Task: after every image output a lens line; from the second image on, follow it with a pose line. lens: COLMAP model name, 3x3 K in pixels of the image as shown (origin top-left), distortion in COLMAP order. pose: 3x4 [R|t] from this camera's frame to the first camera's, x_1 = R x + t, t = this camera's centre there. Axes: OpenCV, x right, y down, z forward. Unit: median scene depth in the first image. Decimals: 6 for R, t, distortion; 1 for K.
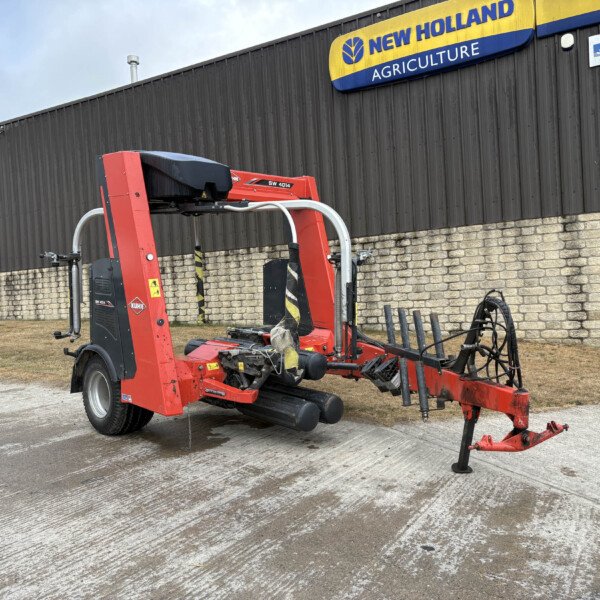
lens RADIAL K [[601.1, 0, 300.0], [0, 601.1, 300.0], [0, 0, 1]] dist [0.017404, 0.014640]
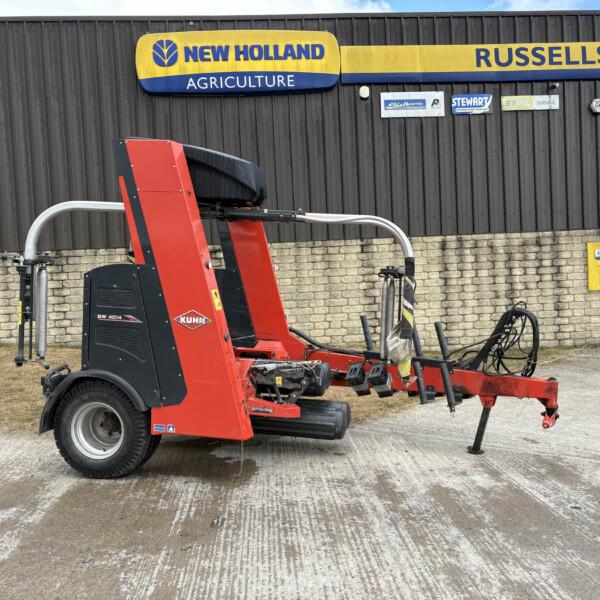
lens RADIAL K [[603.2, 0, 301.5], [0, 603.2, 307.2], [0, 0, 1]] dist [0.023830, -0.001964]
pose [[0.819409, -0.006254, 0.573175, -0.335074], [0.010411, 0.999938, -0.003974, -0.002028], [-0.573114, 0.009223, 0.819424, 0.099689]]
